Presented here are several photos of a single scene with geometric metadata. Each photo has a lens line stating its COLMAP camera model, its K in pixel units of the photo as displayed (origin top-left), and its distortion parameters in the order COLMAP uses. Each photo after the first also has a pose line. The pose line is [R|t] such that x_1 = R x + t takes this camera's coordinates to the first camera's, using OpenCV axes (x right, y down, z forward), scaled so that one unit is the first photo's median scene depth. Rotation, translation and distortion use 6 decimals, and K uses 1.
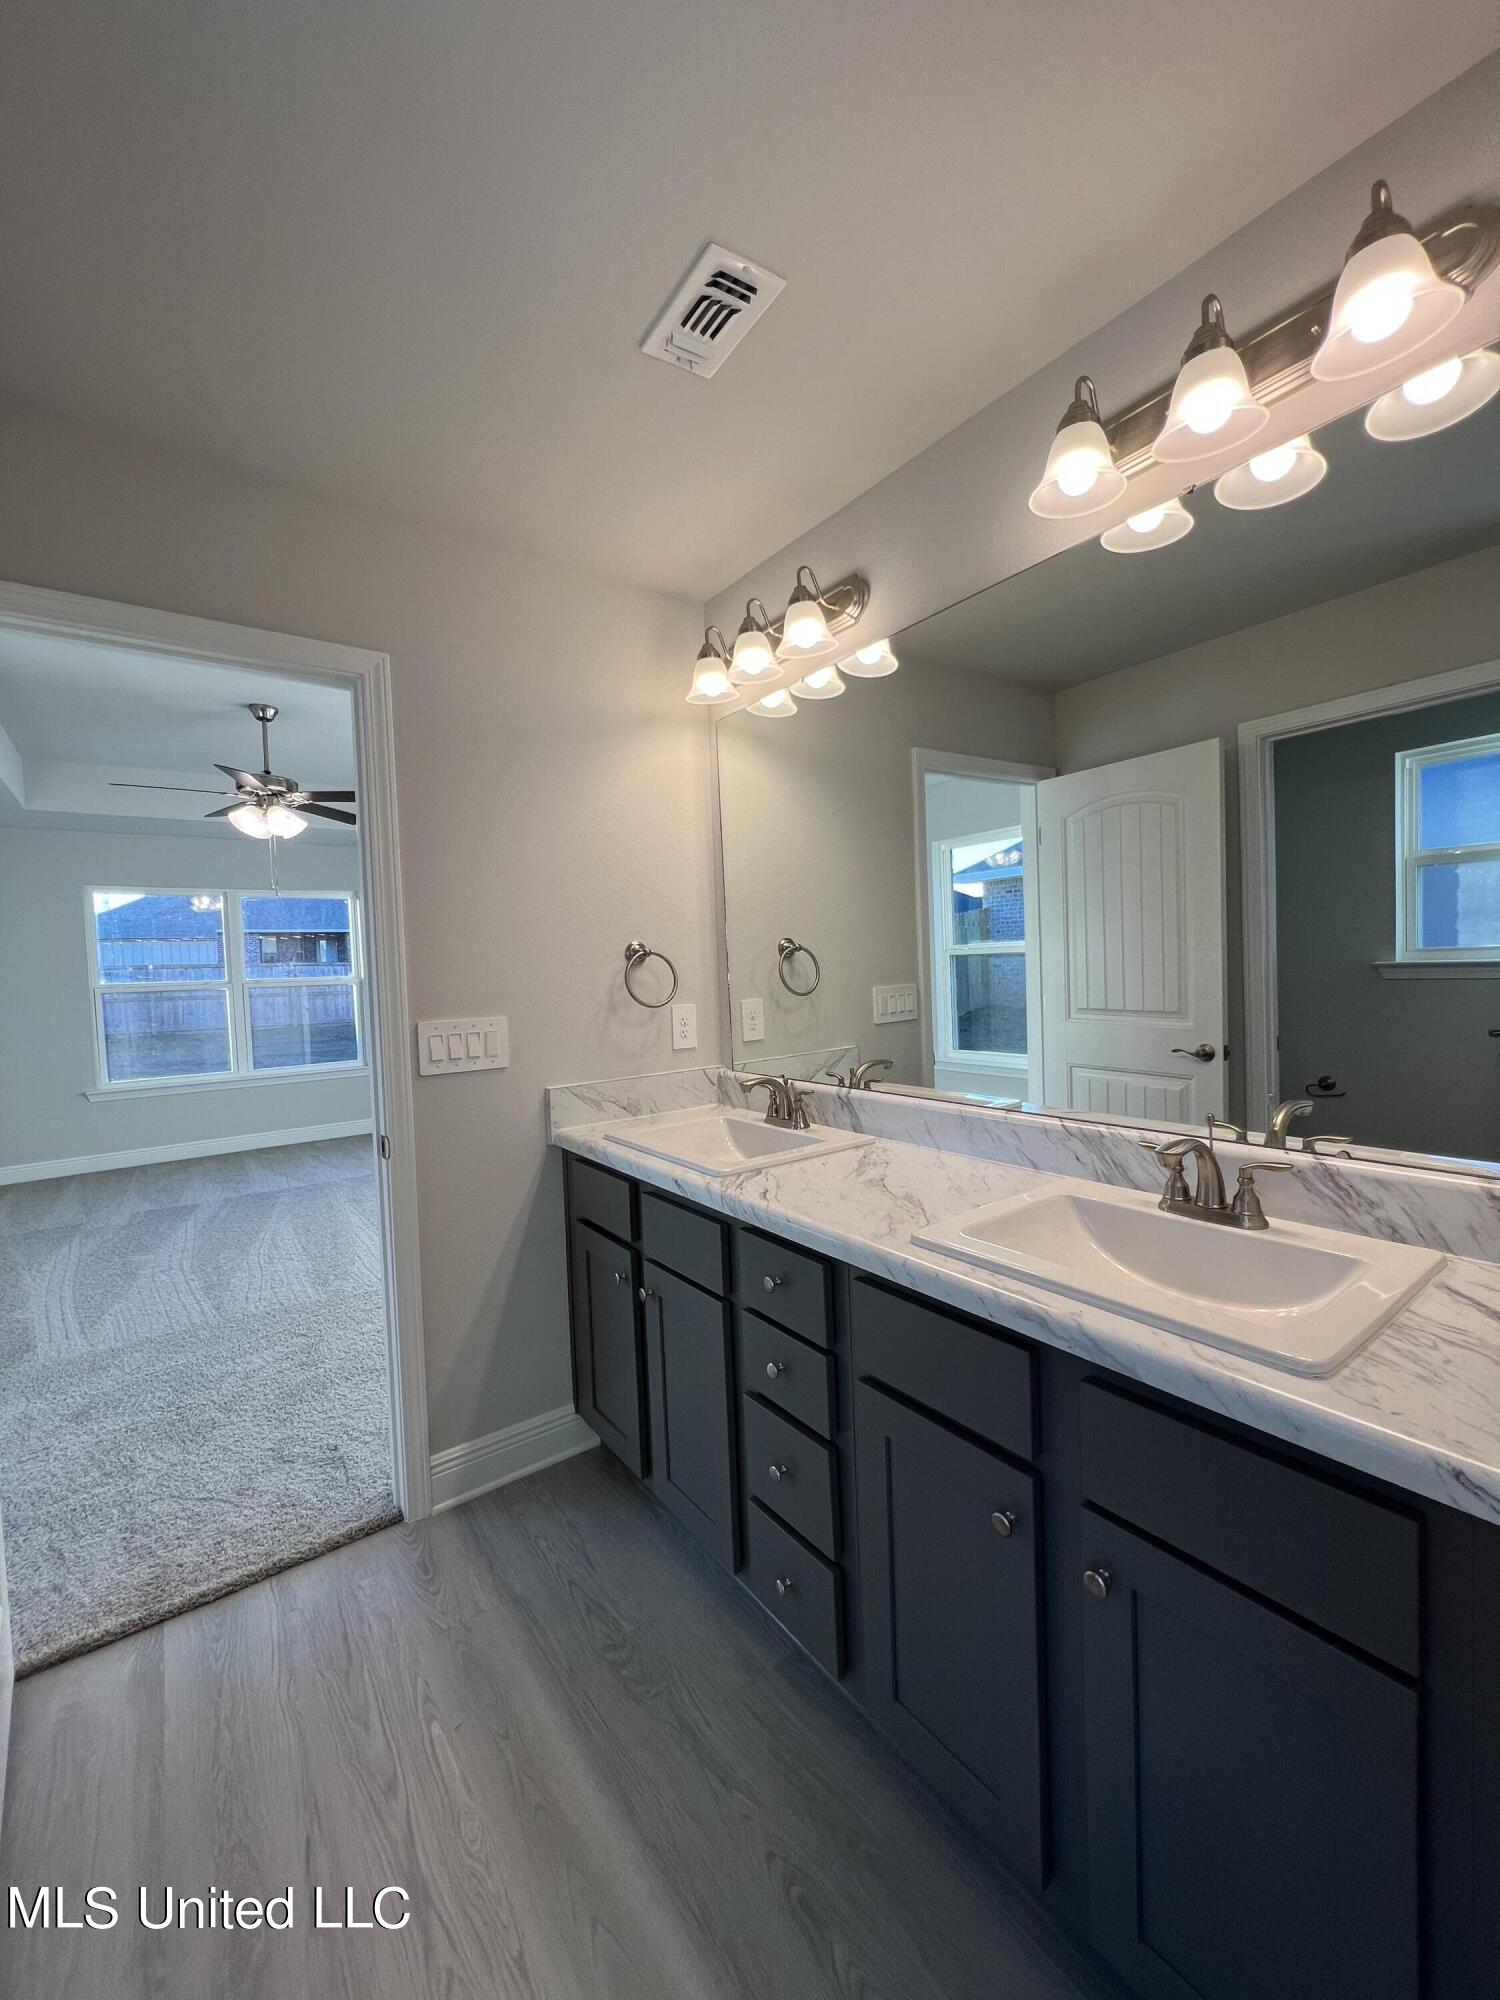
lens RADIAL K [[799.2, 0, 755.5], [0, 799.2, 996.3], [0, 0, 1]] dist [-0.000913, 0.000323]
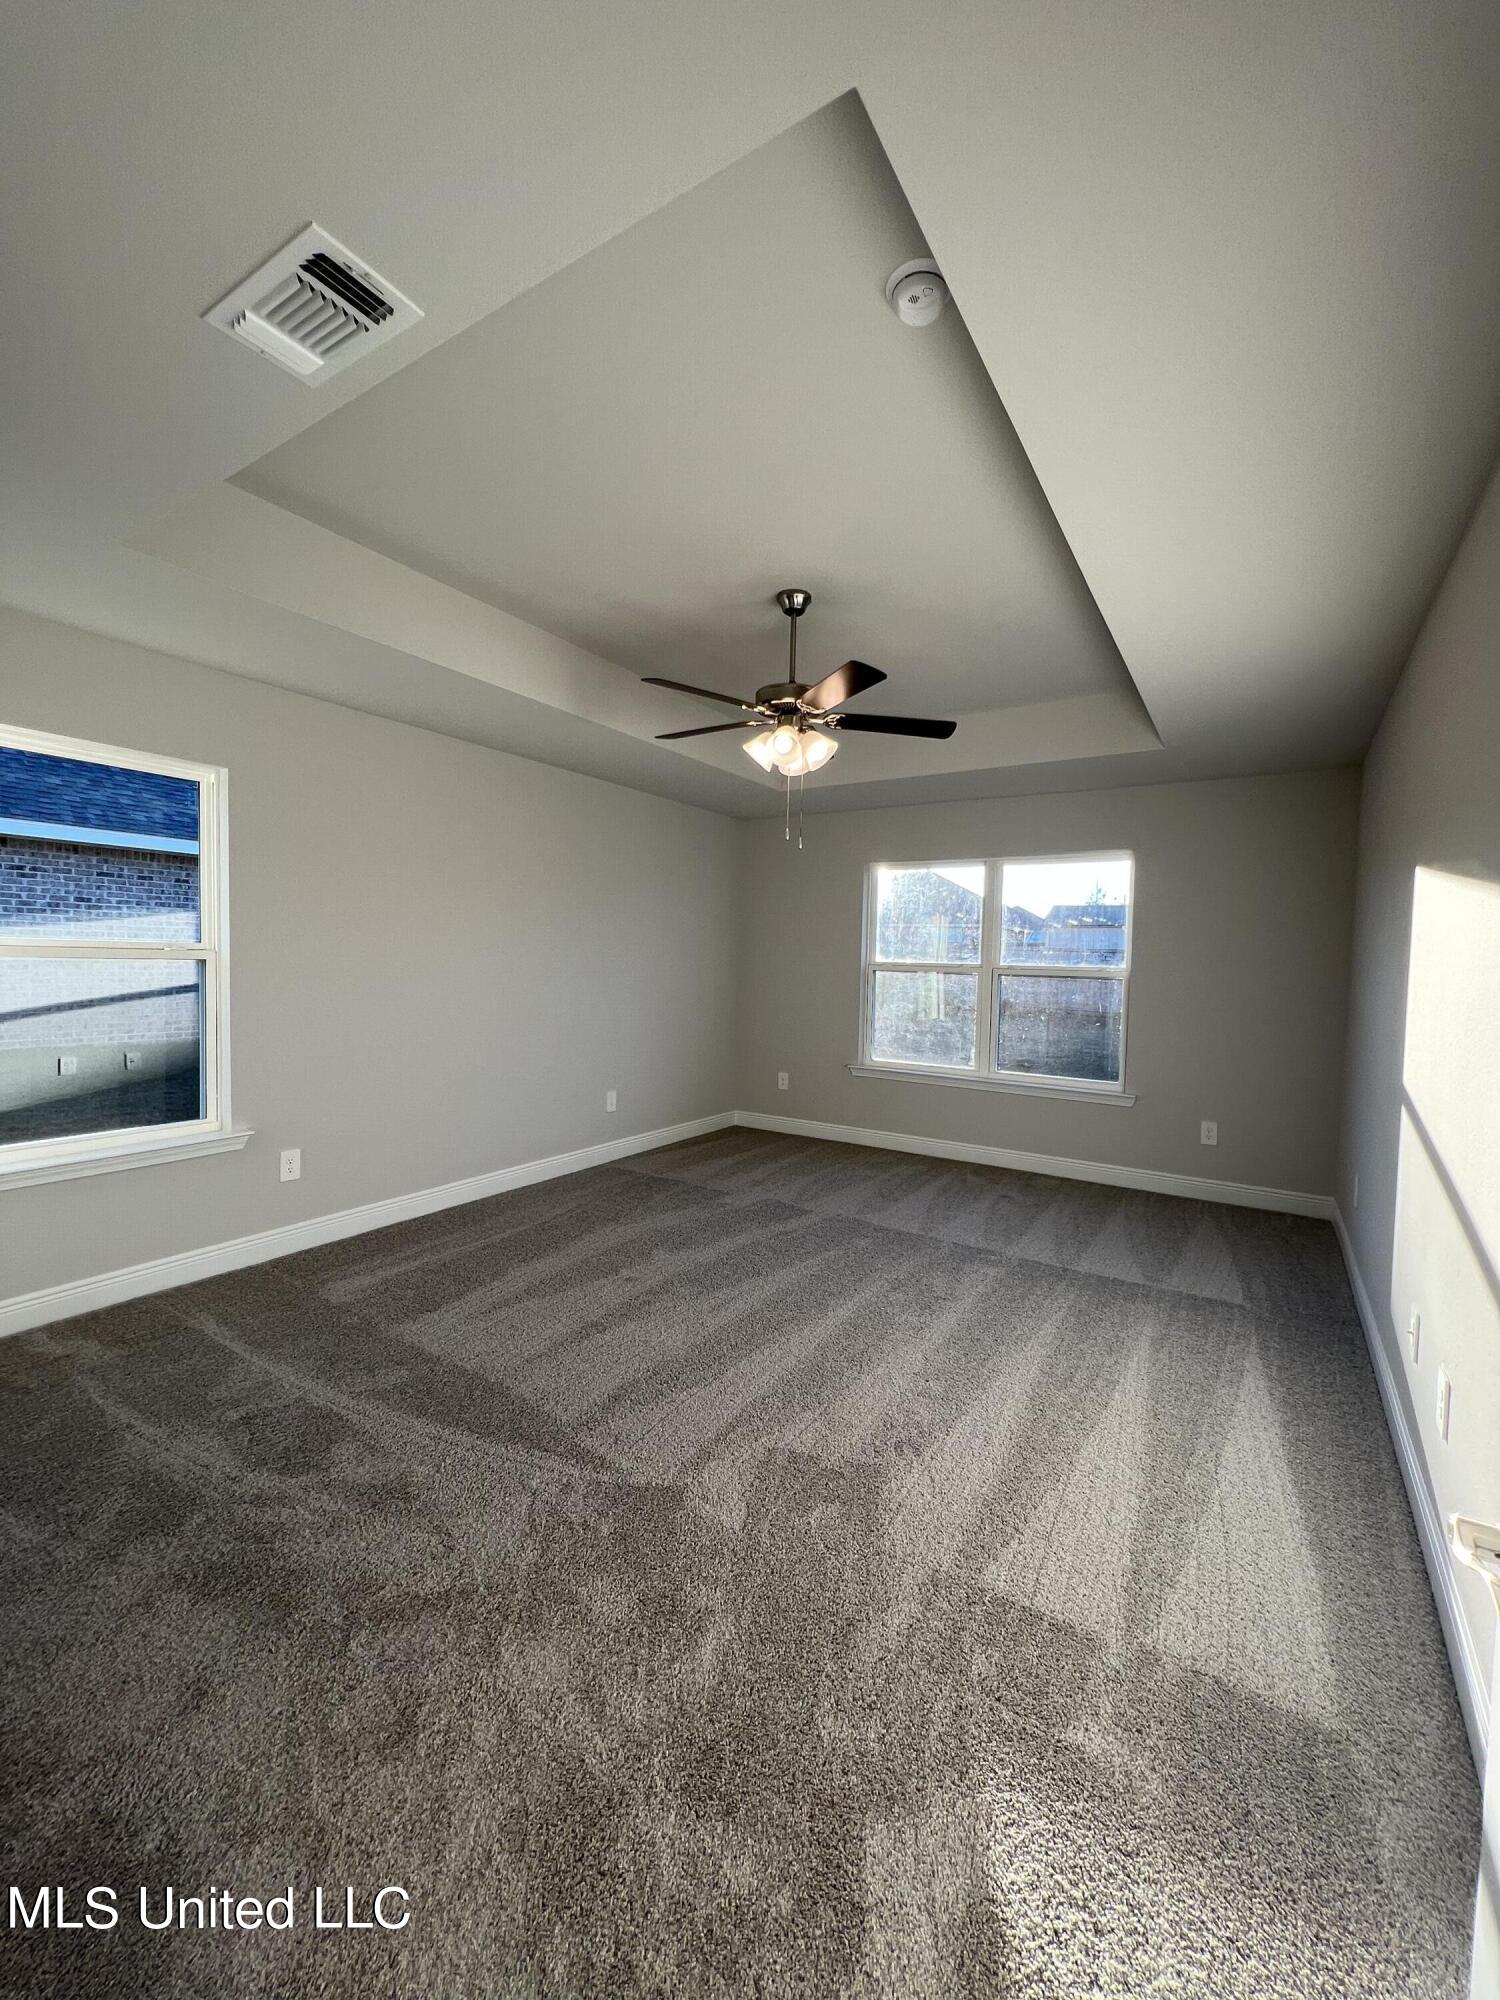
lens RADIAL K [[799.2, 0, 755.5], [0, 799.2, 996.3], [0, 0, 1]] dist [-0.000913, 0.000323]
pose [[0.351453, 0.087603, -0.932098, 0.240860], [-0.076985, 0.994945, 0.064482, -0.084738], [0.933035, 0.049096, 0.356421, 1.743925]]
